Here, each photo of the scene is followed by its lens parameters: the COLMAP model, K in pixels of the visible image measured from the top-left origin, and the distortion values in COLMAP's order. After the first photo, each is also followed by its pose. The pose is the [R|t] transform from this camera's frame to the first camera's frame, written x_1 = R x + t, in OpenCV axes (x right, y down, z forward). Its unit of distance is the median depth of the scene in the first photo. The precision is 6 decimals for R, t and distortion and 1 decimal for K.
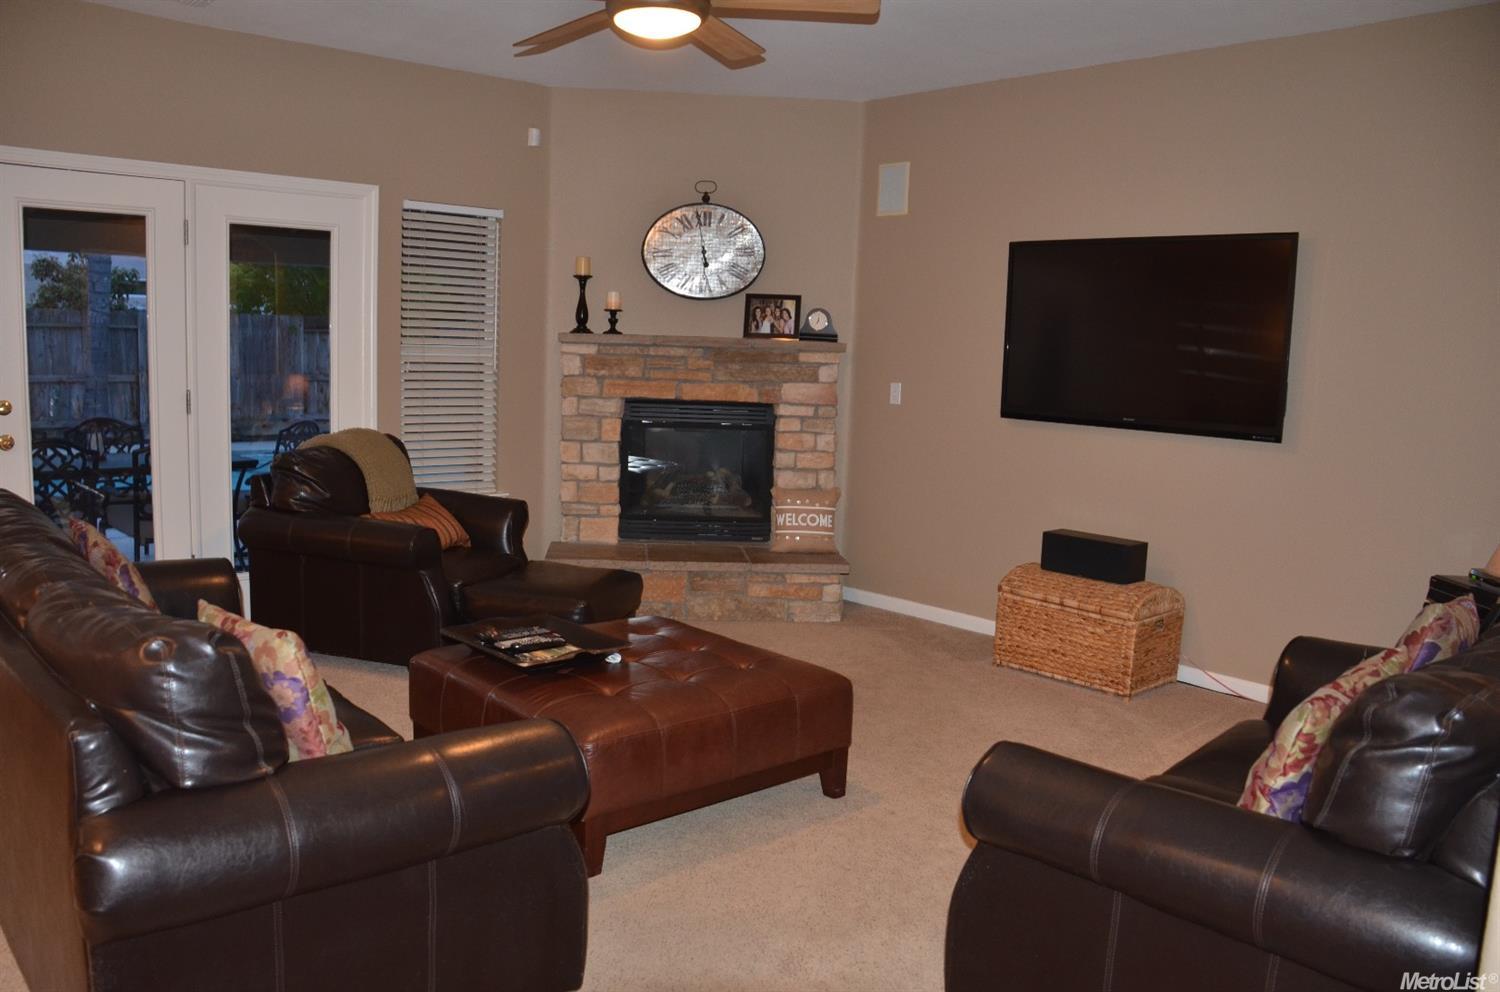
lens RADIAL K [[1166.5, 0, 750.0], [0, 1166.5, 496.0], [0, 0, 1]] dist [-0.201621, 0.115597]
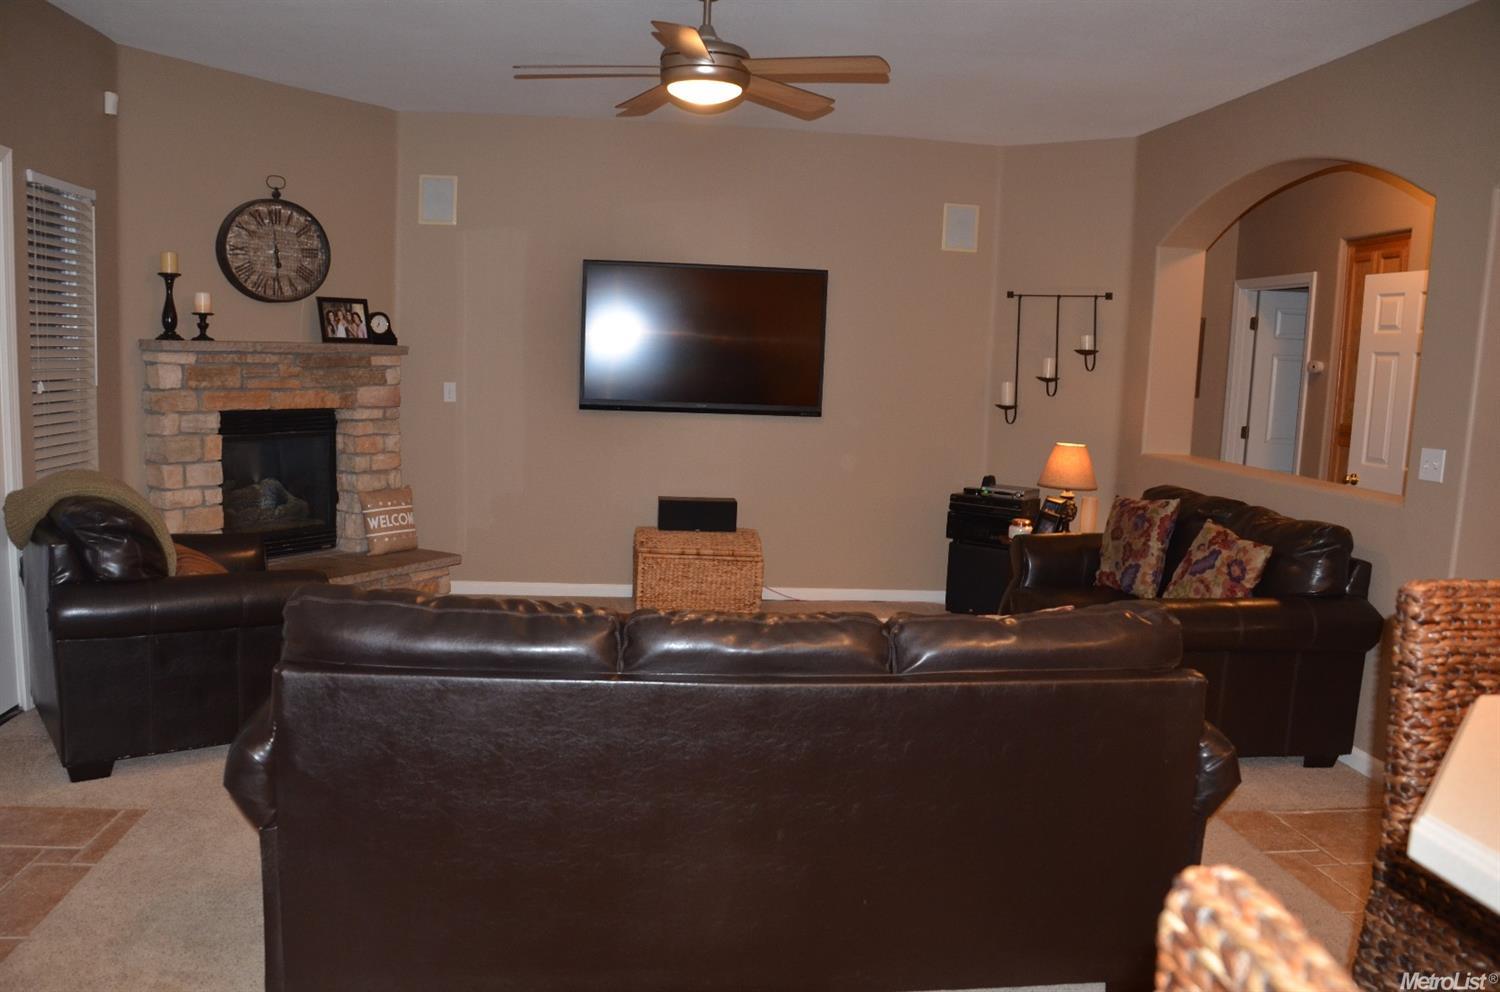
lens RADIAL K [[1166.5, 0, 750.0], [0, 1166.5, 496.0], [0, 0, 1]] dist [-0.201621, 0.115597]
pose [[0.568857, -0.111778, 0.814805, -0.591546], [0.083772, 0.993443, 0.077798, -0.052296], [-0.818159, 0.024002, 0.574491, 0.165712]]
